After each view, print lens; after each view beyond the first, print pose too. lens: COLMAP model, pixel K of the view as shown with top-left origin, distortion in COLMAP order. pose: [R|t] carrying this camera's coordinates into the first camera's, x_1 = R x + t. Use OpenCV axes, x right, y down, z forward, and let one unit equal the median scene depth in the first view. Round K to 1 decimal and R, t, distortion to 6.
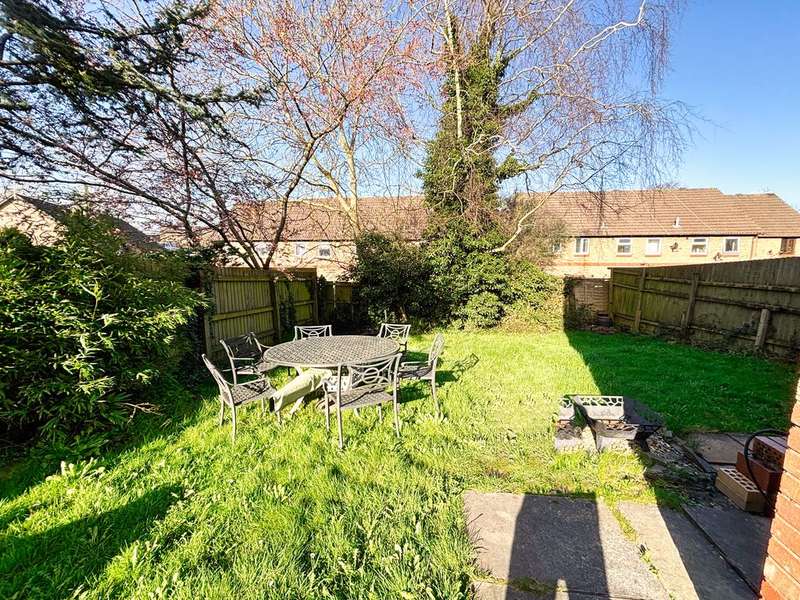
lens RADIAL K [[325.2, 0, 400.0], [0, 325.2, 303.7], [0, 0, 1]] dist [0.003264, -0.000962]
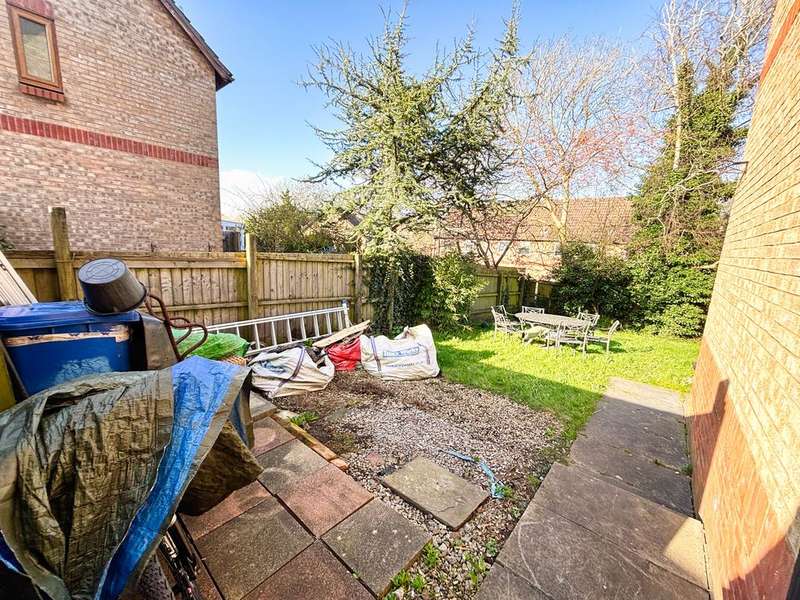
lens RADIAL K [[325.2, 0, 402.3], [0, 325.2, 299.1], [0, 0, 1]] dist [0.003264, -0.000962]
pose [[0.852696, 0.134629, -0.504761, -0.001410], [-0.129268, 0.990550, 0.045824, 0.021083], [0.506161, 0.026176, 0.862042, -0.422348]]
